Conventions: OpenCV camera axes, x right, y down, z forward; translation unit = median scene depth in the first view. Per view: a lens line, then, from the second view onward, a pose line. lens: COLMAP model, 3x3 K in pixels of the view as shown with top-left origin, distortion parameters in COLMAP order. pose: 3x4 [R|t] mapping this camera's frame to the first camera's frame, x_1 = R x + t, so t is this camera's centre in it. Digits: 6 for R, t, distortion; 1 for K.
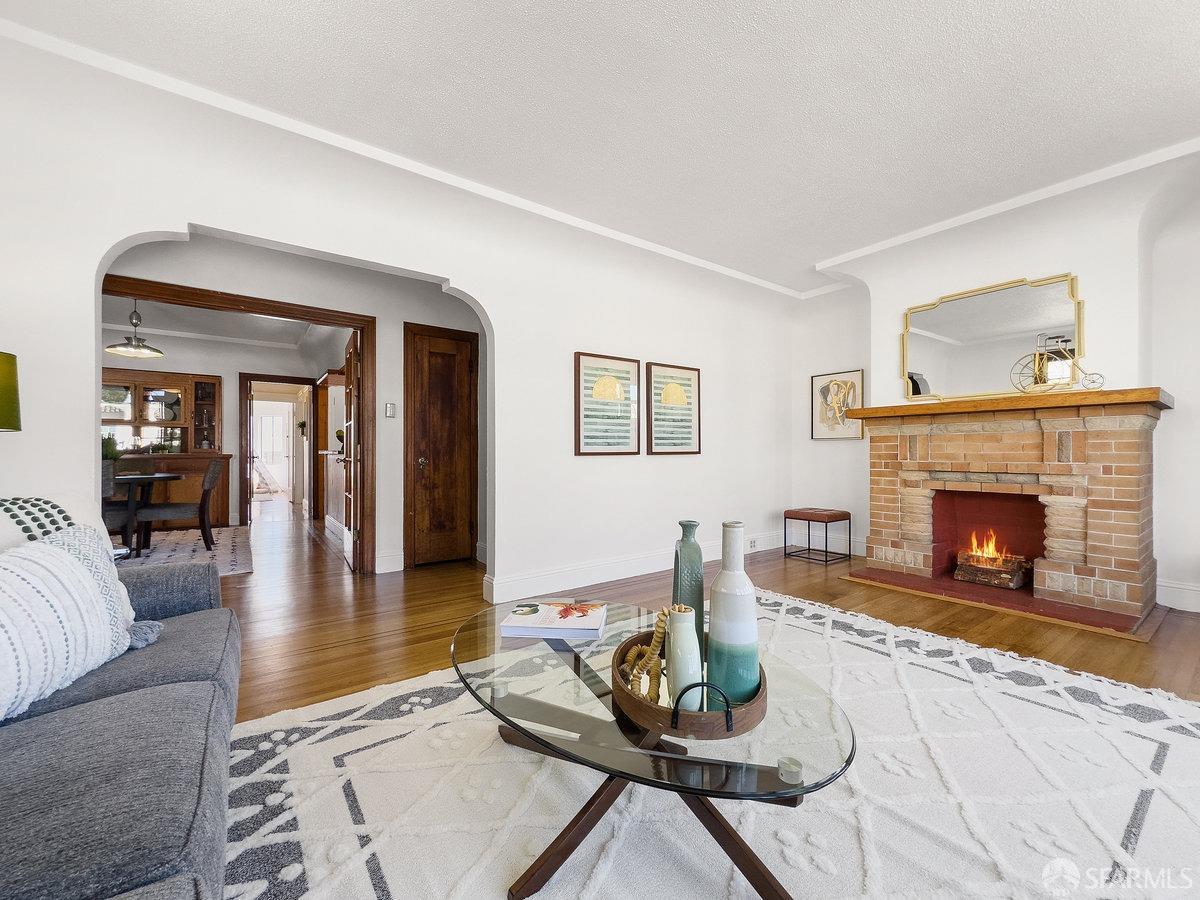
lens RADIAL K [[487.2, 0, 595.6], [0, 487.2, 455.4], [0, 0, 1]] dist [-0.004525, 0.001108]
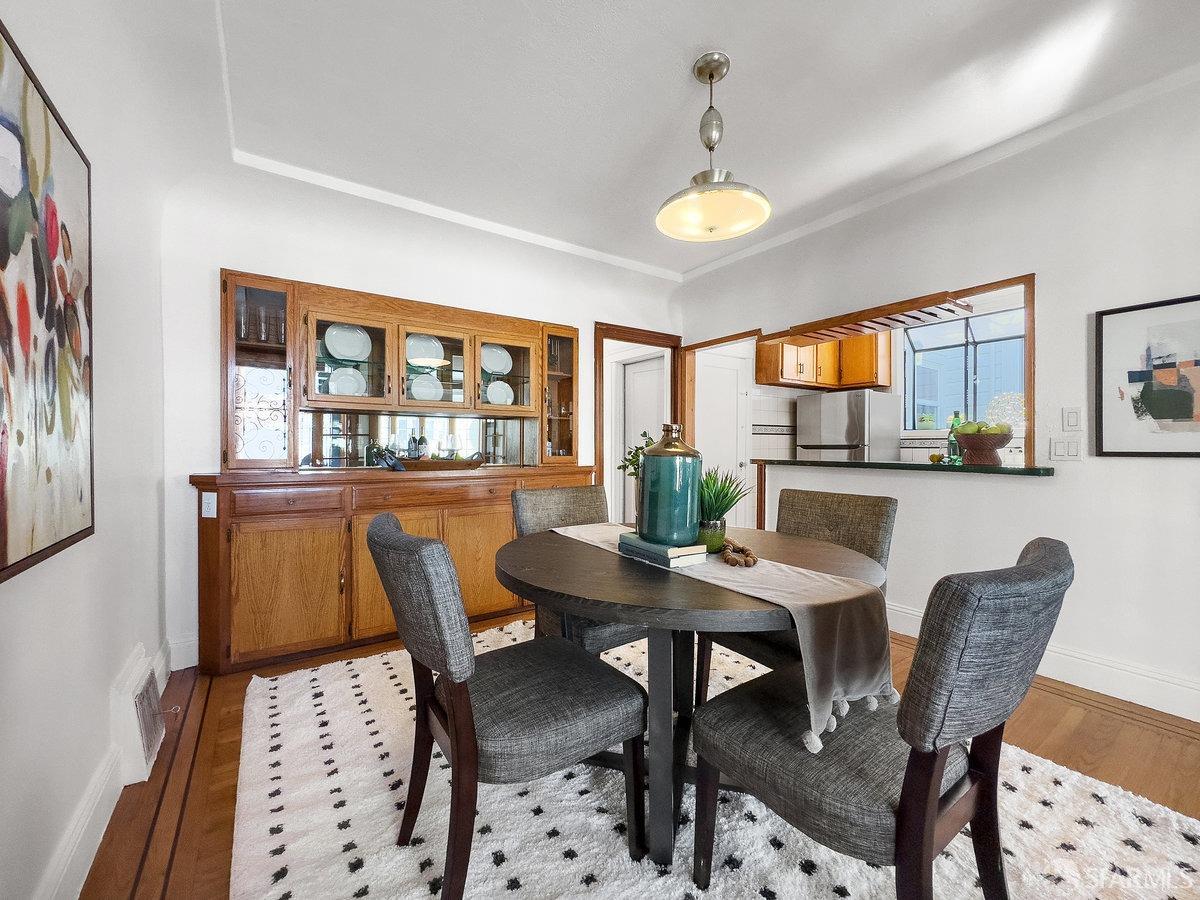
lens RADIAL K [[487.2, 0, 611.5], [0, 487.2, 448.1], [0, 0, 1]] dist [-0.004525, 0.001108]
pose [[0.999984, -0.004666, -0.003333, -1.378861], [0.004664, 0.999989, -0.000326, -0.043744], [0.003334, 0.000310, 0.999994, 0.837597]]
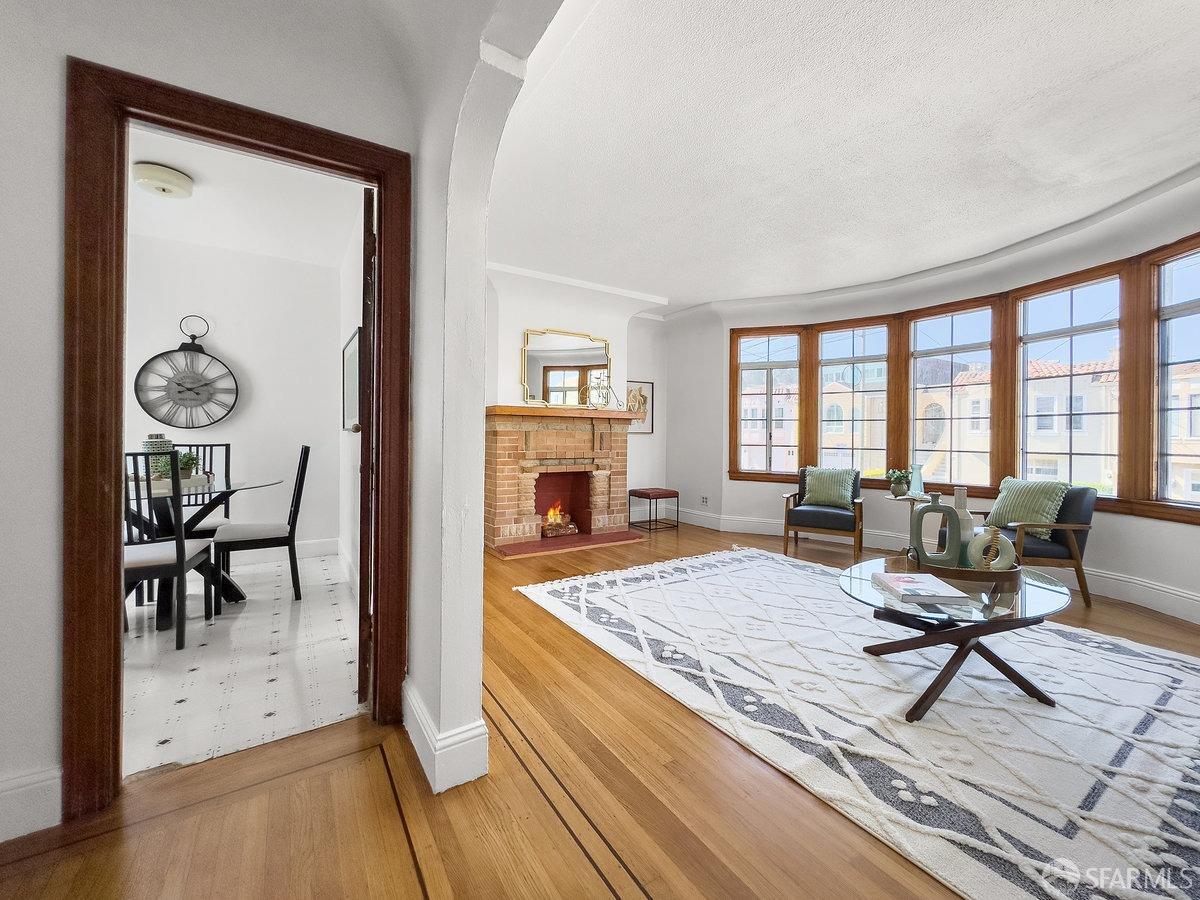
lens RADIAL K [[487.2, 0, 602.5], [0, 487.2, 437.2], [0, 0, 1]] dist [-0.004525, 0.001108]
pose [[0.050664, -0.000207, 0.998716, -0.618241], [-0.002397, 0.999997, 0.000329, -0.027202], [-0.998713, -0.002410, 0.050663, 0.773642]]
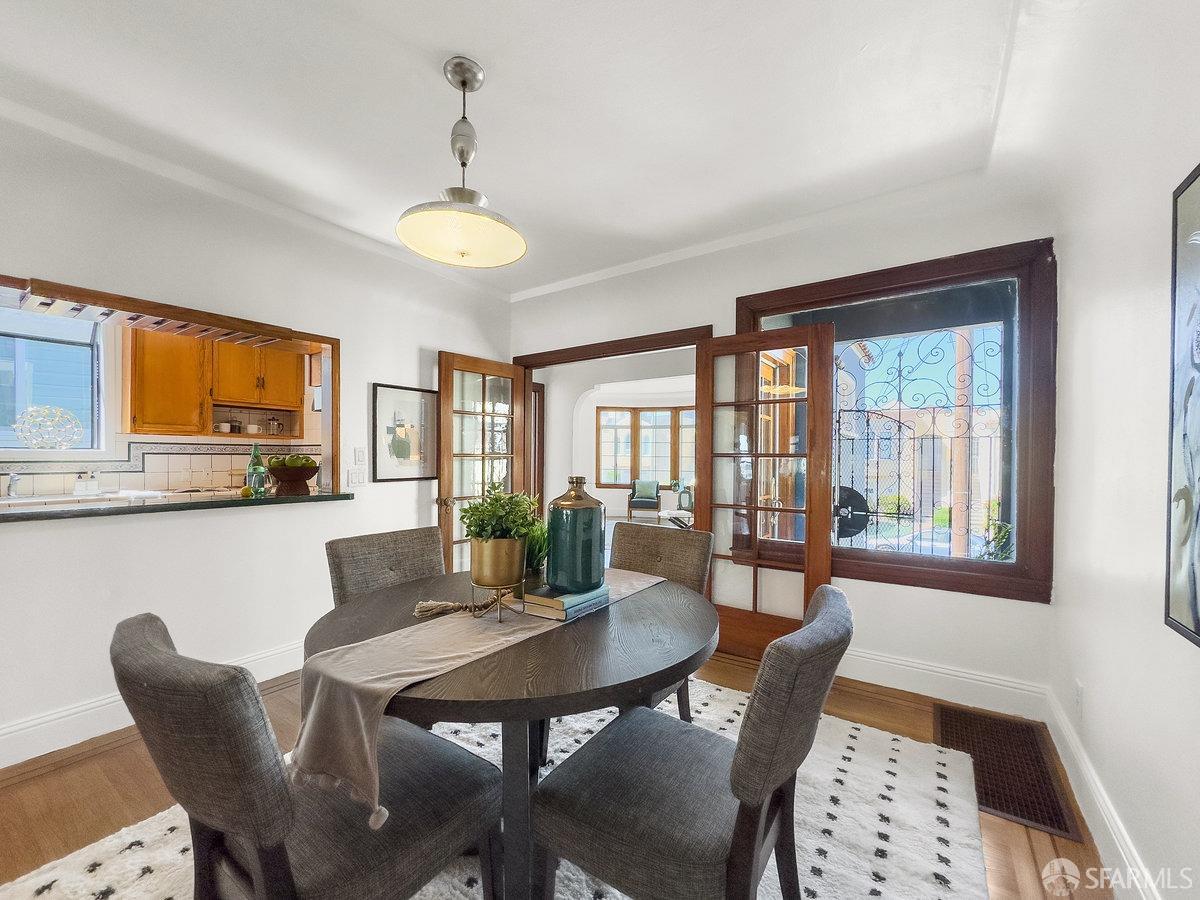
lens RADIAL K [[487.2, 0, 597.9], [0, 487.2, 461.4], [0, 0, 1]] dist [-0.004525, 0.001108]
pose [[-0.329042, -0.010756, 0.944254, -1.747004], [-0.001063, 0.999939, 0.011020, -0.080822], [-0.944315, 0.002622, -0.329033, 1.373654]]
